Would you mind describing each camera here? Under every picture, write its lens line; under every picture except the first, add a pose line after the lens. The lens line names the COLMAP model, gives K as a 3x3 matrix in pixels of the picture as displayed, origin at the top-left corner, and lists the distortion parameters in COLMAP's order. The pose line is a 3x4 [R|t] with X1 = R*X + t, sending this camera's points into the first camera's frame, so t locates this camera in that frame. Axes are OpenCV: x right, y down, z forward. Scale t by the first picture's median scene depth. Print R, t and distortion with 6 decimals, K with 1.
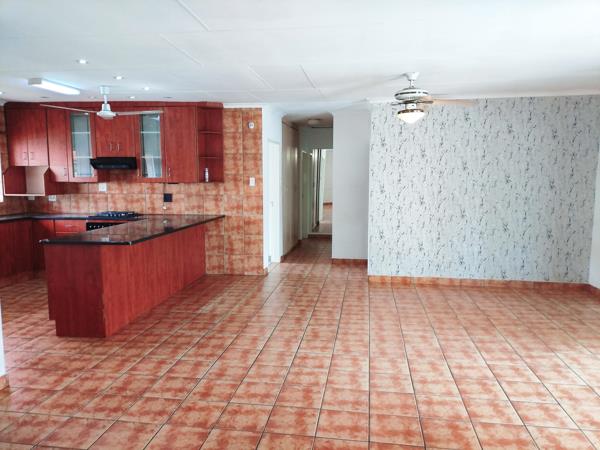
lens RADIAL K [[450.6, 0, 301.8], [0, 450.6, 226.1], [0, 0, 1]] dist [0.072804, -0.089453]
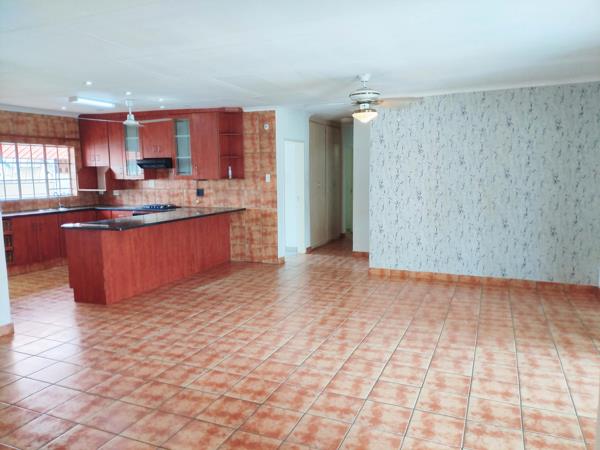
lens RADIAL K [[450.6, 0, 302.2], [0, 450.6, 225.0], [0, 0, 1]] dist [0.072804, -0.089453]
pose [[0.967125, 0.019612, -0.253544, 0.313771], [-0.017681, 0.999795, 0.009892, 0.004365], [0.253686, -0.005084, 0.967273, -0.049427]]
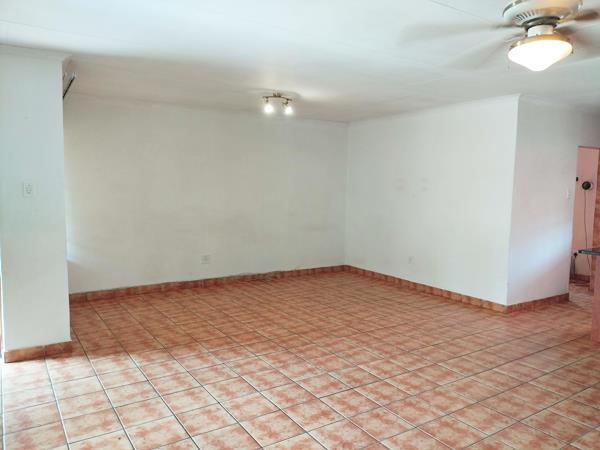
lens RADIAL K [[450.6, 0, 297.8], [0, 450.6, 225.2], [0, 0, 1]] dist [0.072804, -0.089453]
pose [[-0.746707, 0.051553, -0.663152, 0.619344], [-0.084653, 0.981519, 0.171622, -0.114331], [0.659744, 0.184290, -0.728543, 1.017054]]
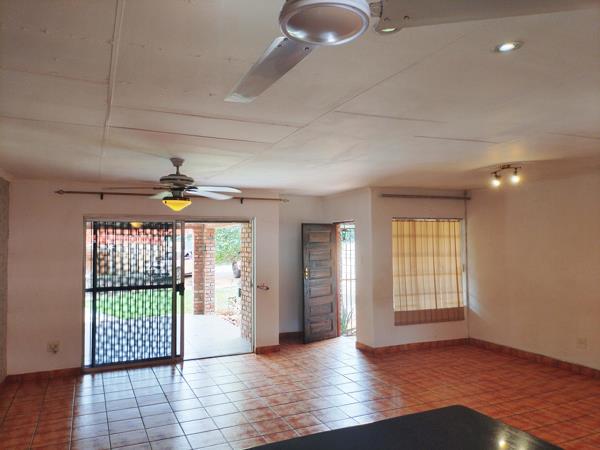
lens RADIAL K [[450.6, 0, 297.1], [0, 450.6, 223.5], [0, 0, 1]] dist [0.072804, -0.089453]
pose [[-0.551053, 0.035384, 0.833719, -0.566764], [0.101521, 0.994522, 0.024893, -0.169650], [-0.828271, 0.098357, -0.551627, 1.107787]]
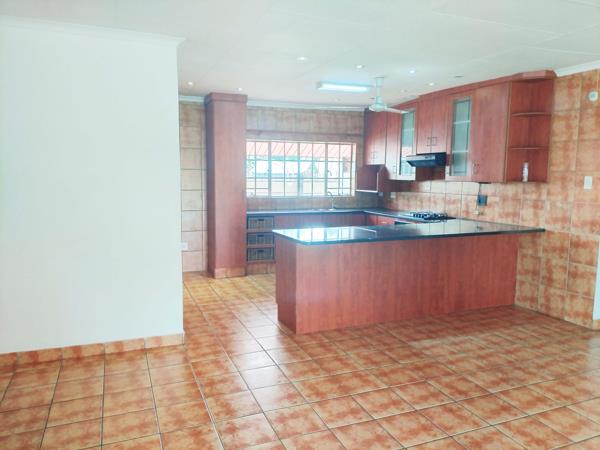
lens RADIAL K [[450.6, 0, 296.9], [0, 450.6, 225.4], [0, 0, 1]] dist [0.072804, -0.089453]
pose [[0.504284, 0.103147, -0.857356, 0.313018], [-0.105293, 0.992777, 0.057507, -0.038638], [0.857095, 0.061274, 0.511502, 0.383117]]
